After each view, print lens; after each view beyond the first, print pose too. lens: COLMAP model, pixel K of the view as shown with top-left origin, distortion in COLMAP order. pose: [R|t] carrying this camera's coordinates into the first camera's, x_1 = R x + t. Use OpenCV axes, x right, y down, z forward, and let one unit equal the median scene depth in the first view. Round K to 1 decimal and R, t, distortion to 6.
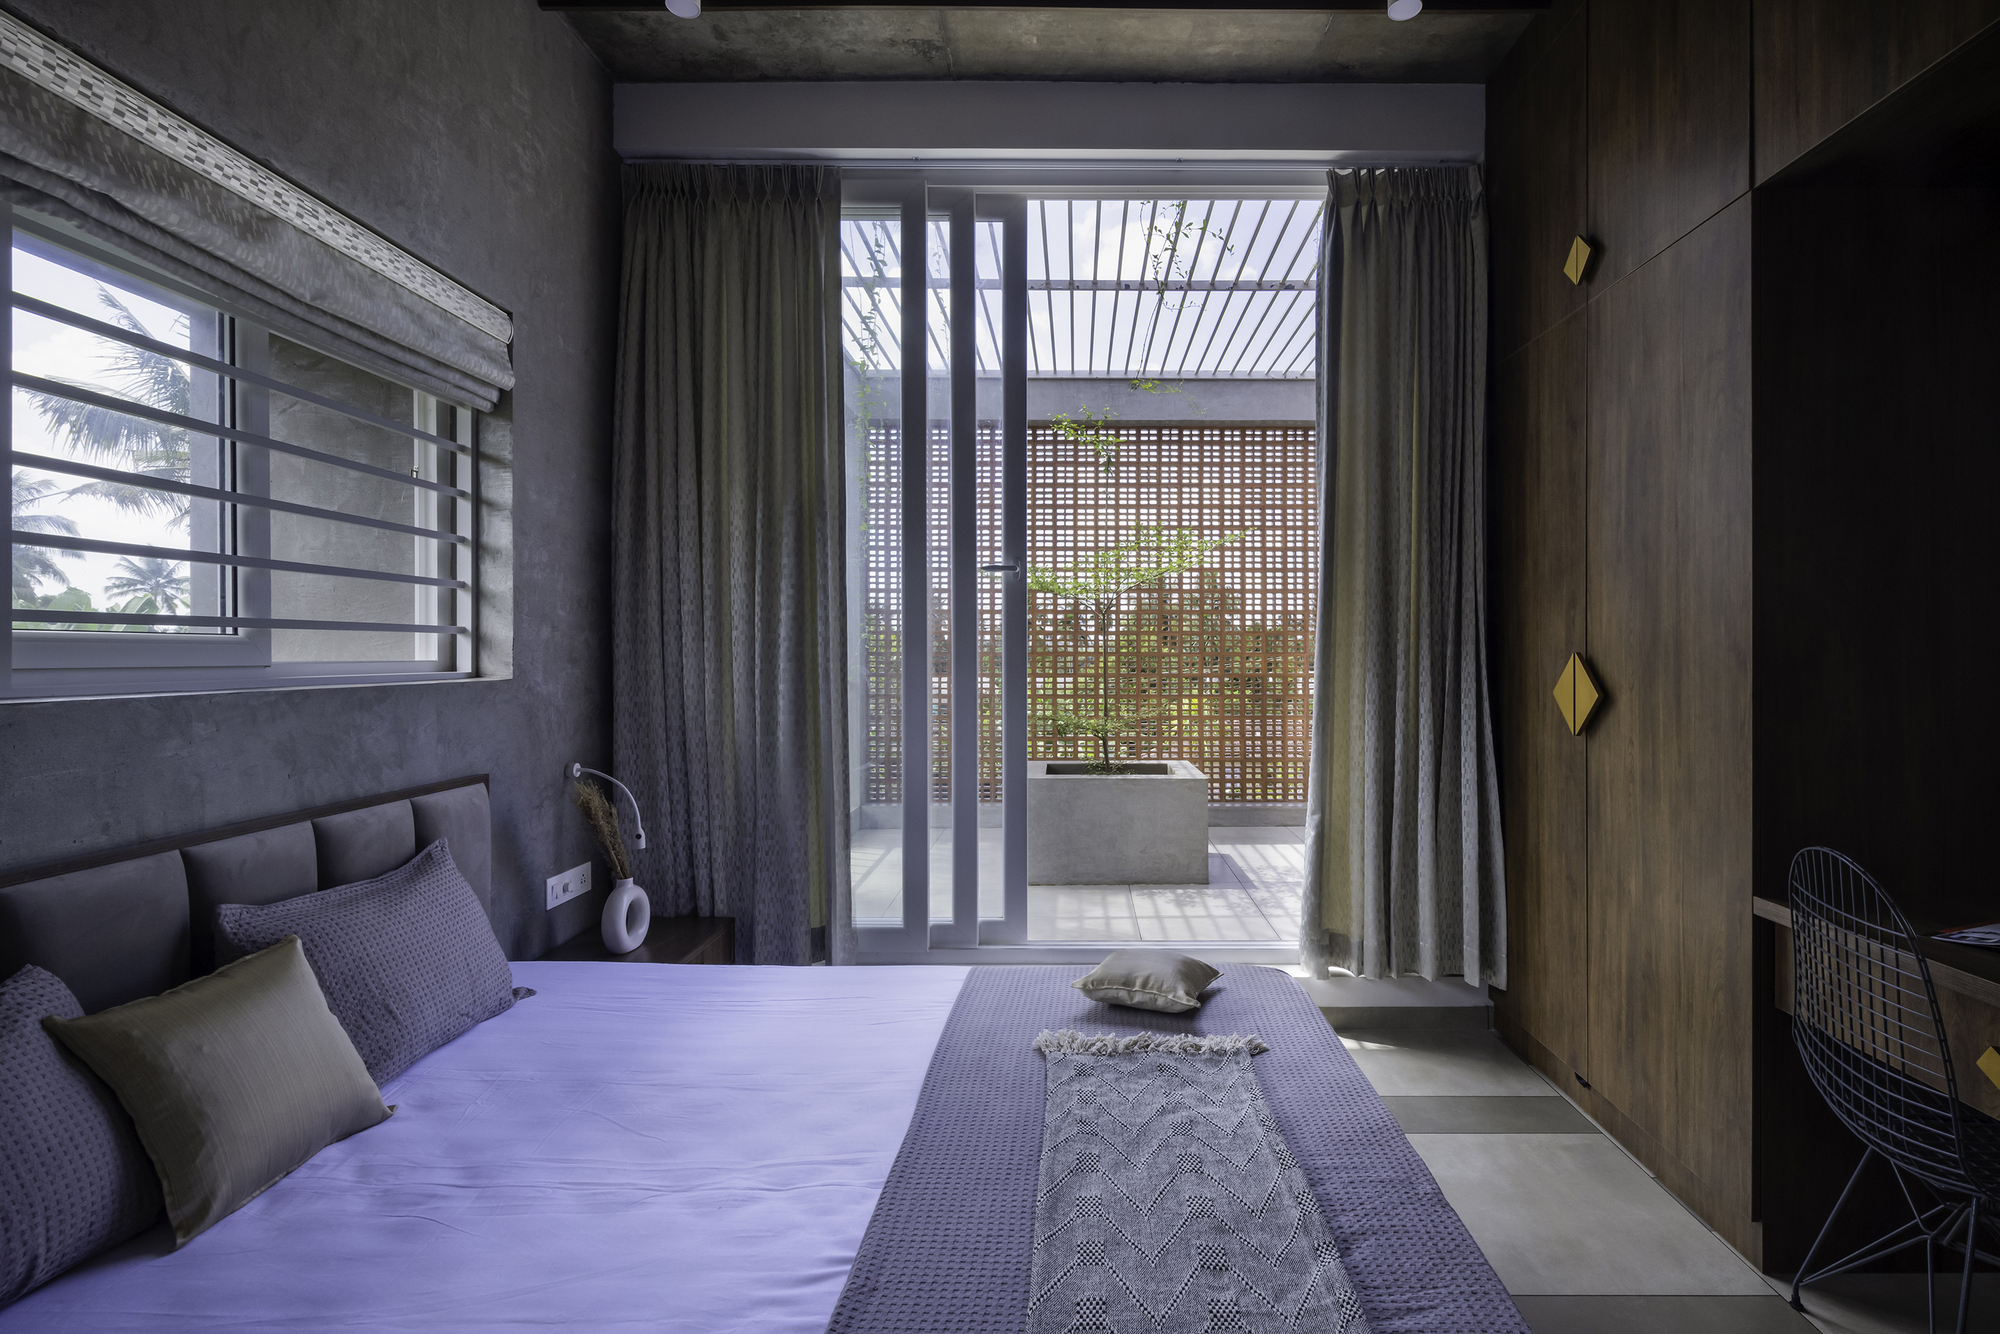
lens RADIAL K [[918.3, 0, 1000.0], [0, 918.3, 667.0], [0, 0, 1]] dist [-0.011741, 0.000833]
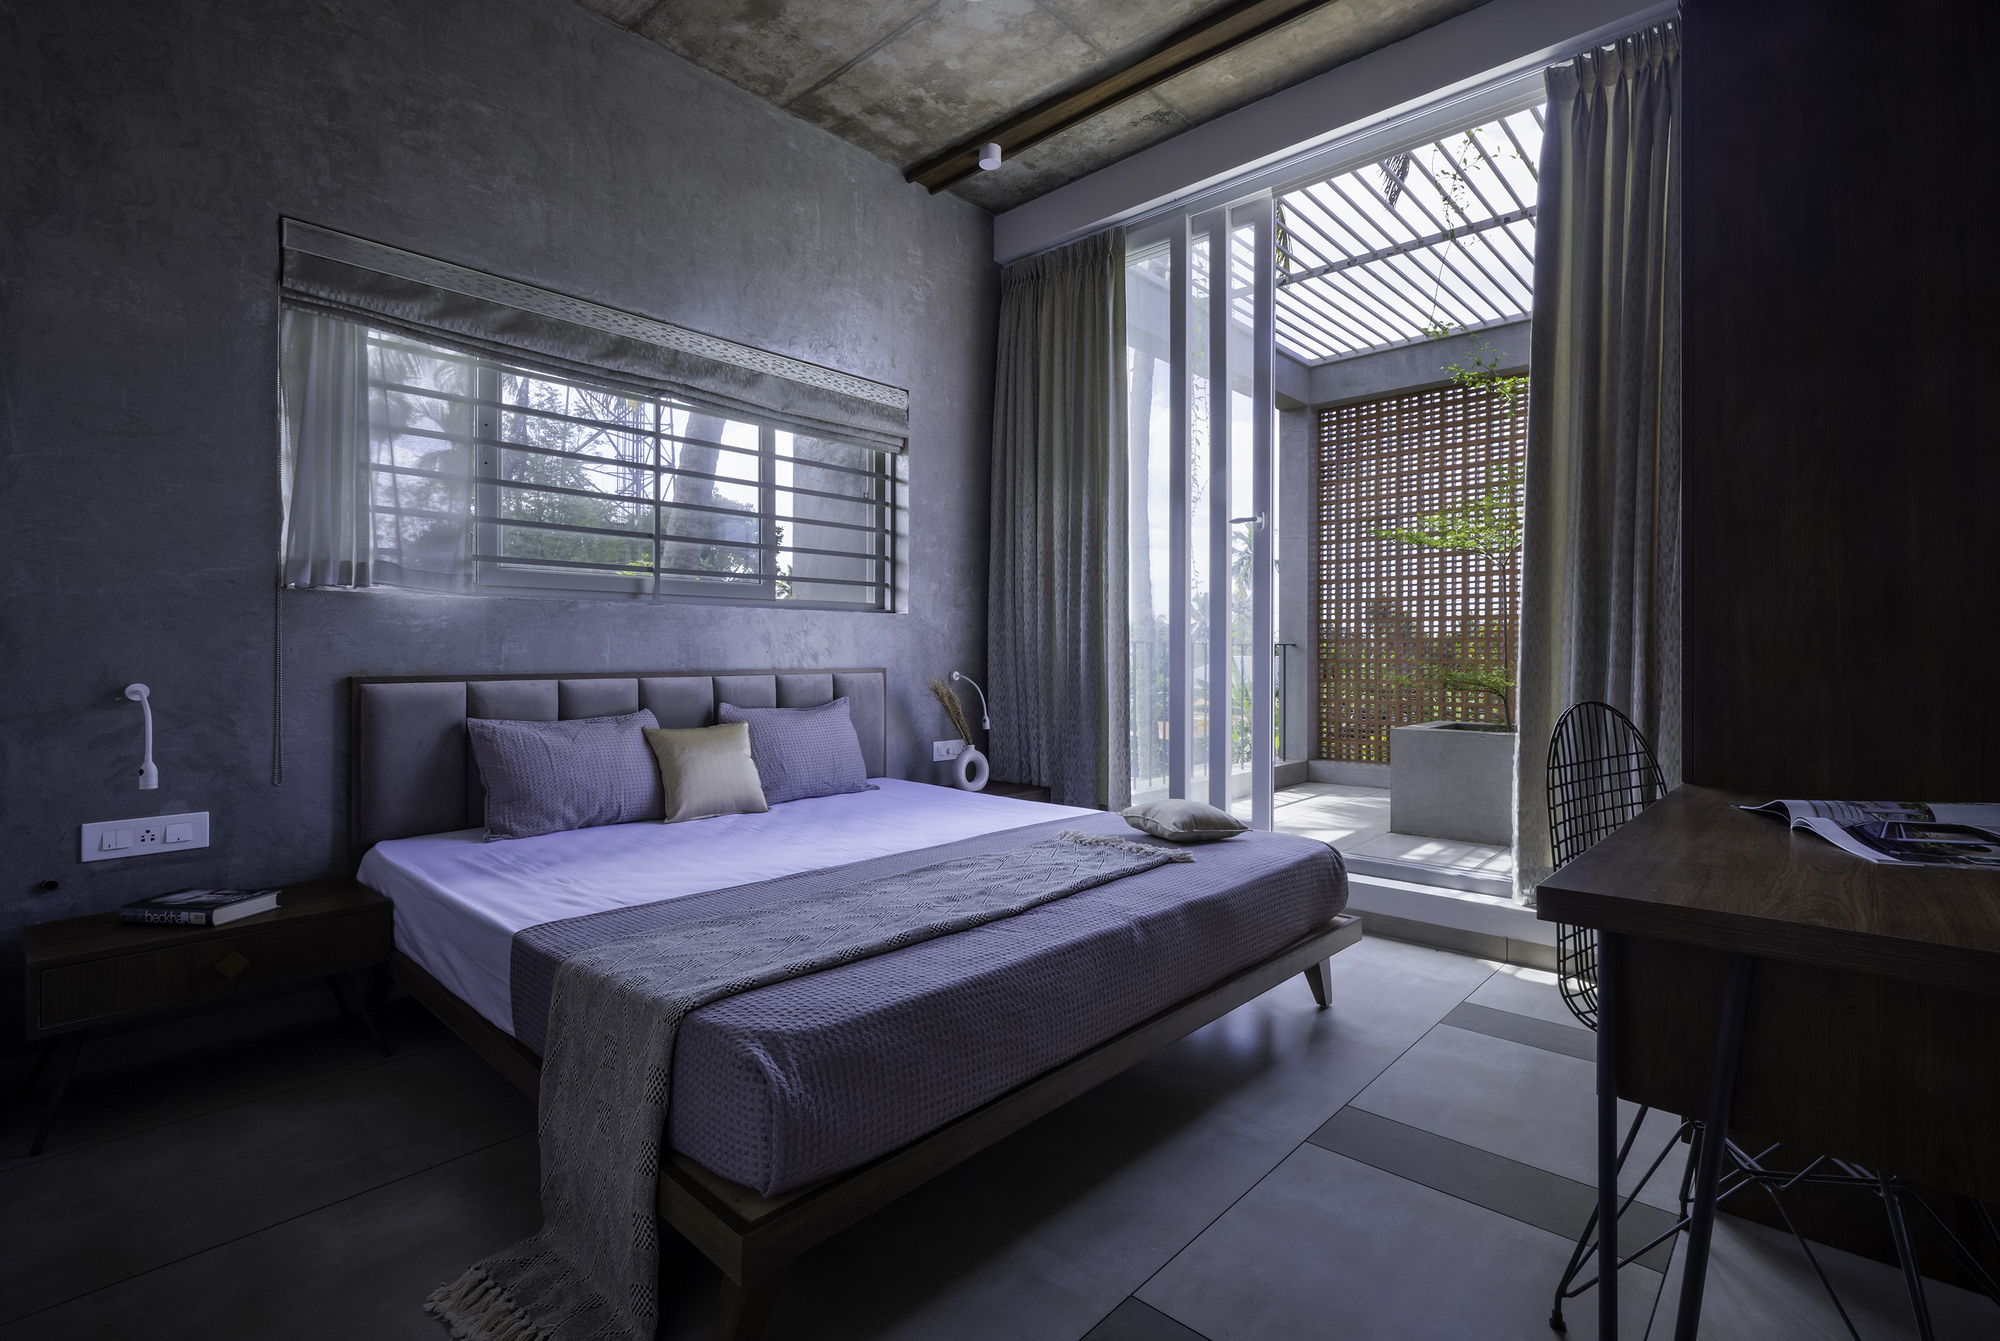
lens RADIAL K [[909.9, 0, 1000.0], [0, 909.9, 670.5], [0, 0, 1]] dist [-0.000945, -0.000616]
pose [[0.740143, 0.014796, -0.672287, 0.695987], [-0.017684, 0.999840, 0.002536, 0.109449], [0.672217, 0.010012, 0.740287, -0.095836]]
